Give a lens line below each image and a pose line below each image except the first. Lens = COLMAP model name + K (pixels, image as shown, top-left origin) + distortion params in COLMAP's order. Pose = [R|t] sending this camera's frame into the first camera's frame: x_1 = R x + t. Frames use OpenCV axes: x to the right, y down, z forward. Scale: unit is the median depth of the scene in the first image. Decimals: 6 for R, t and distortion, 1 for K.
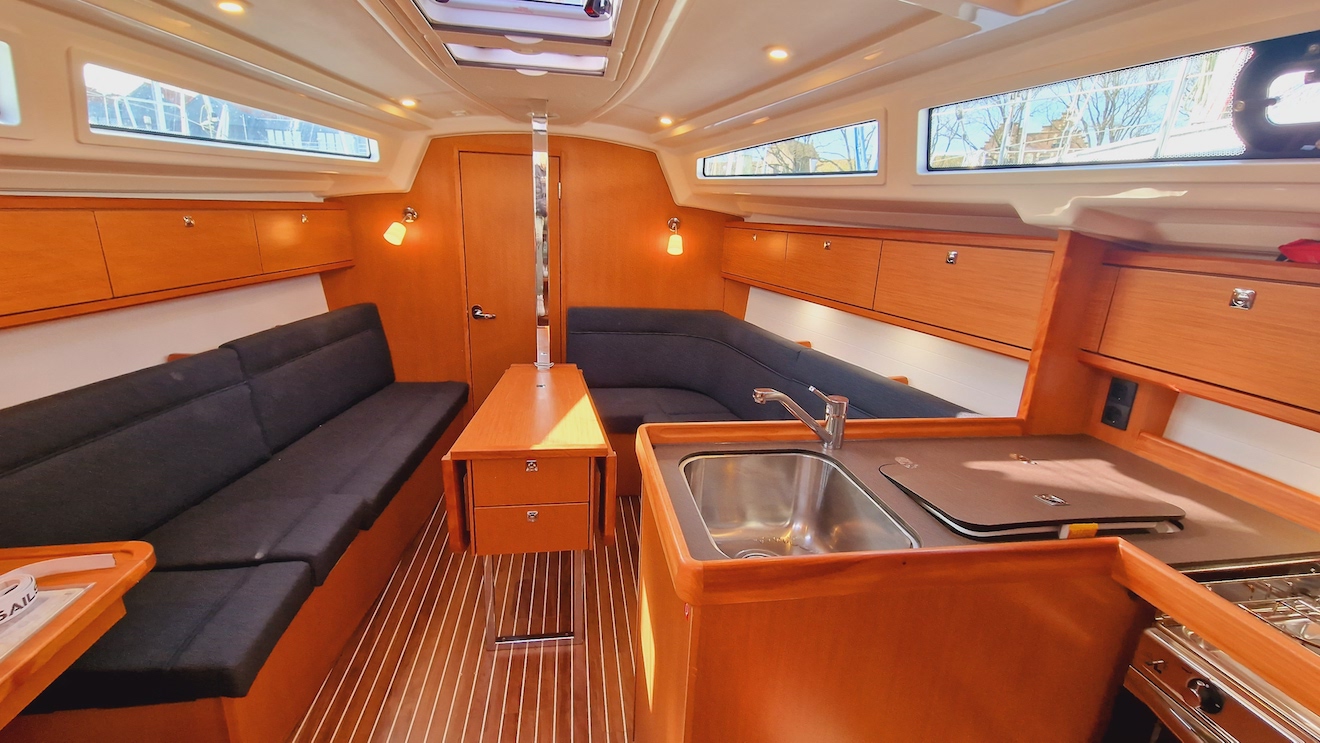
lens RADIAL K [[528.3, 0, 660.0], [0, 528.3, 371.5], [0, 0, 1]] dist [0.000842, 0.000129]
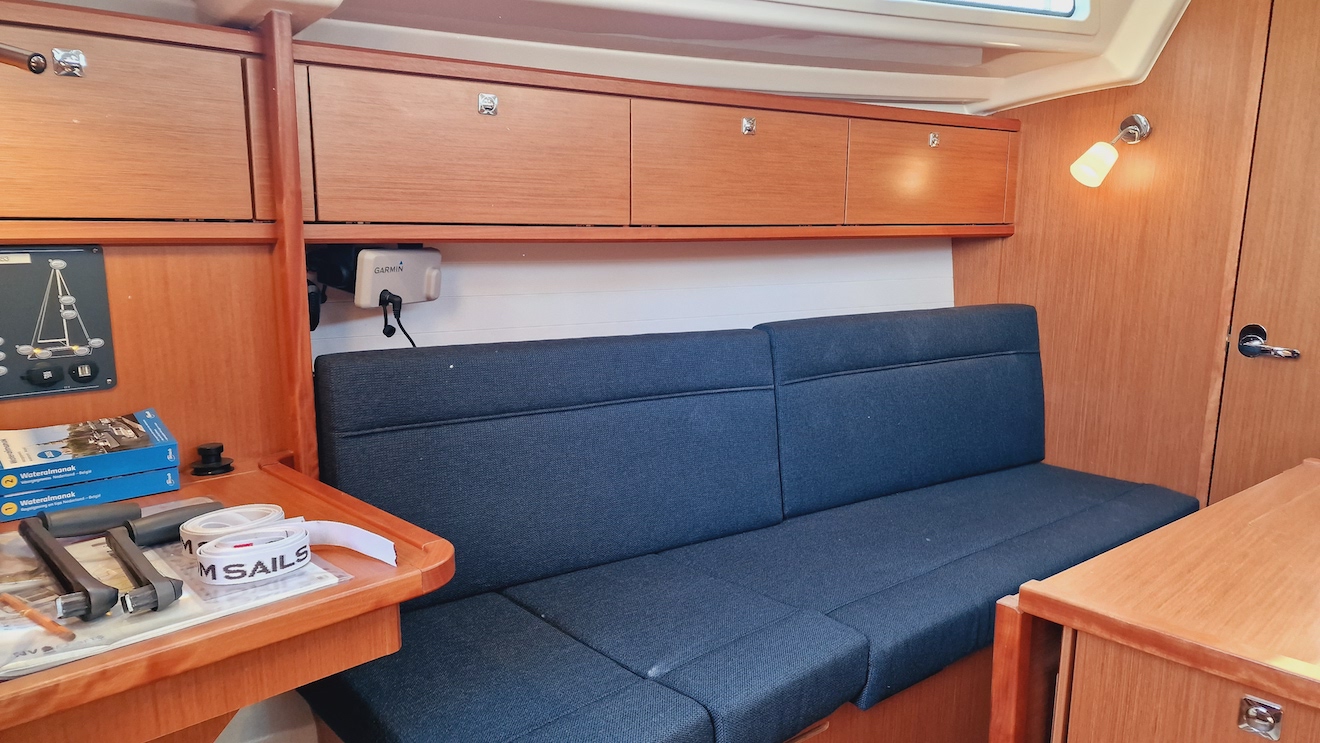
lens RADIAL K [[914.8, 0, 660.0], [0, 914.8, 371.5], [0, 0, 1]] dist [0.055929, 0.000582]
pose [[0.578966, 0.108728, -0.808070, -0.012675], [-0.214755, 0.976409, -0.022489, 0.058121], [0.786561, 0.186557, 0.588658, 0.304790]]
